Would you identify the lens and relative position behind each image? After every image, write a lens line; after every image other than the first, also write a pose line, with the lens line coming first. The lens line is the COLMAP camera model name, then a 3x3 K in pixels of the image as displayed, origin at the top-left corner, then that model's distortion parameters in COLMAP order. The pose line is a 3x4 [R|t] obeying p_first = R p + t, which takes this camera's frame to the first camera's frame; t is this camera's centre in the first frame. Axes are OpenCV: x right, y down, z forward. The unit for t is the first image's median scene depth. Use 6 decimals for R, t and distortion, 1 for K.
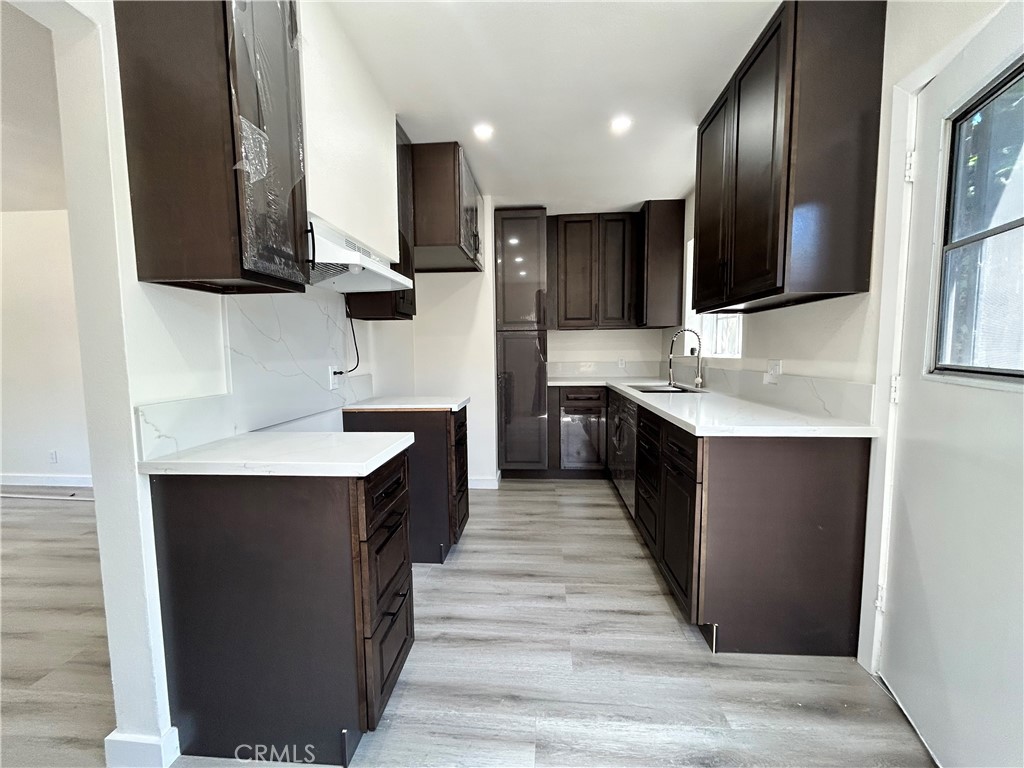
lens RADIAL K [[411.8, 0, 512.1], [0, 411.8, 380.2], [0, 0, 1]] dist [0.001600, -0.000444]
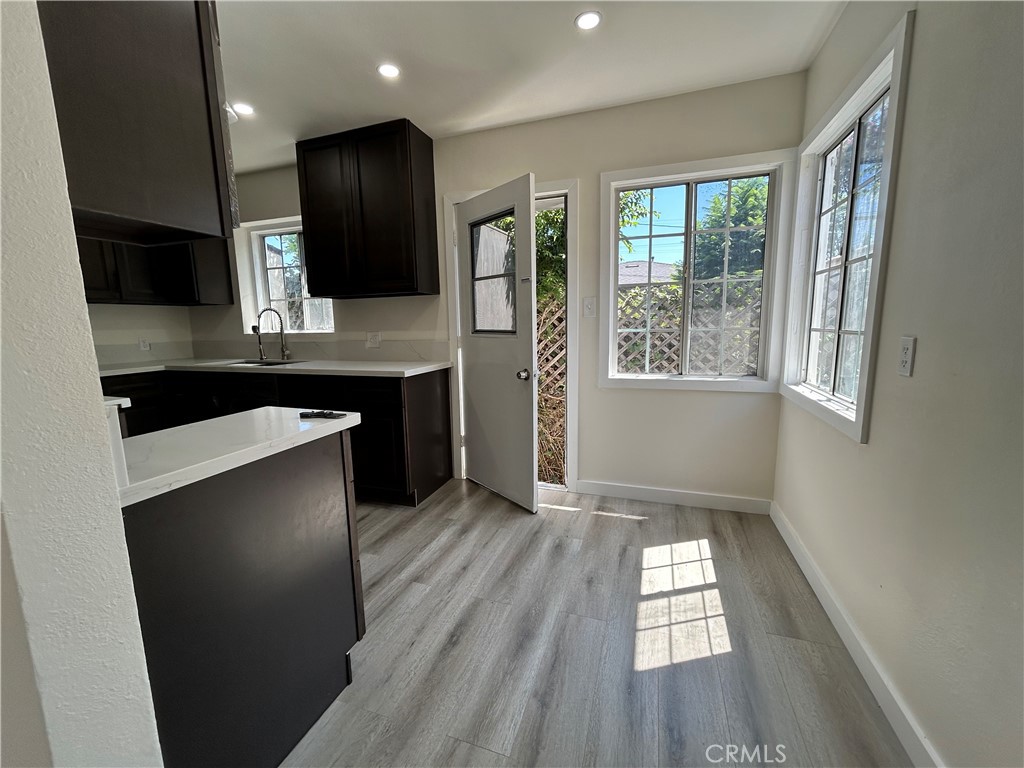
lens RADIAL K [[411.8, 0, 509.3], [0, 411.8, 382.7], [0, 0, 1]] dist [0.001600, -0.000444]
pose [[0.268932, -0.137693, 0.953266, -0.825815], [0.088467, 0.989076, 0.117907, 0.001218], [-0.959088, 0.052624, 0.278176, 0.131172]]
